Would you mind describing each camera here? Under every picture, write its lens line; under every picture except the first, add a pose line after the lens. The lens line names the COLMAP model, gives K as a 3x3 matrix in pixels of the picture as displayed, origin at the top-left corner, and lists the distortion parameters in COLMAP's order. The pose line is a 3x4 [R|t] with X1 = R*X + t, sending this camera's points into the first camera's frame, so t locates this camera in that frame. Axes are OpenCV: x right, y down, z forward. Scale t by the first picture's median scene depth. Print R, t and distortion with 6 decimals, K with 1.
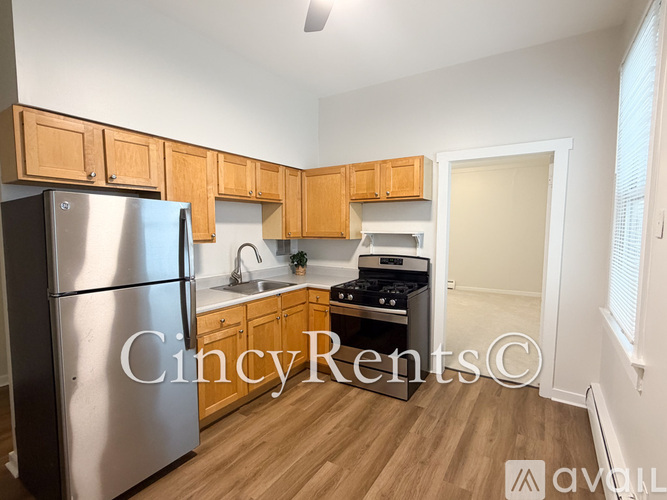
lens RADIAL K [[341.8, 0, 331.3], [0, 341.8, 251.9], [0, 0, 1]] dist [-0.002165, -0.000233]
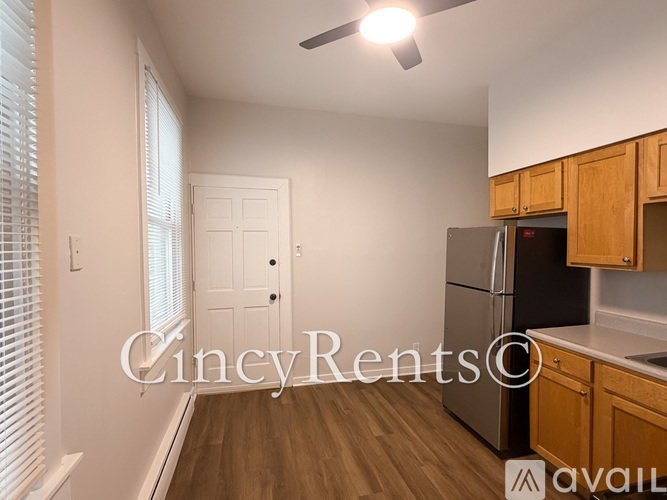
lens RADIAL K [[341.8, 0, 331.3], [0, 341.8, 251.9], [0, 0, 1]] dist [-0.002165, -0.000233]
pose [[-0.699732, 0.016437, -0.714216, 0.507455], [-0.051760, 0.995941, 0.073631, -0.073458], [0.712528, 0.088490, -0.696041, 0.904352]]
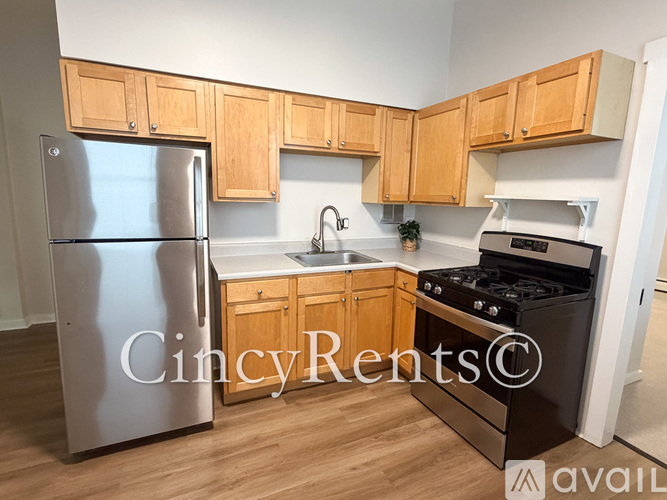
lens RADIAL K [[341.8, 0, 331.3], [0, 341.8, 251.9], [0, 0, 1]] dist [-0.002165, -0.000233]
pose [[0.835463, 0.113559, -0.537686, 0.222999], [-0.065096, 0.991978, 0.108360, -0.003839], [0.545678, -0.055530, 0.836153, 0.295311]]
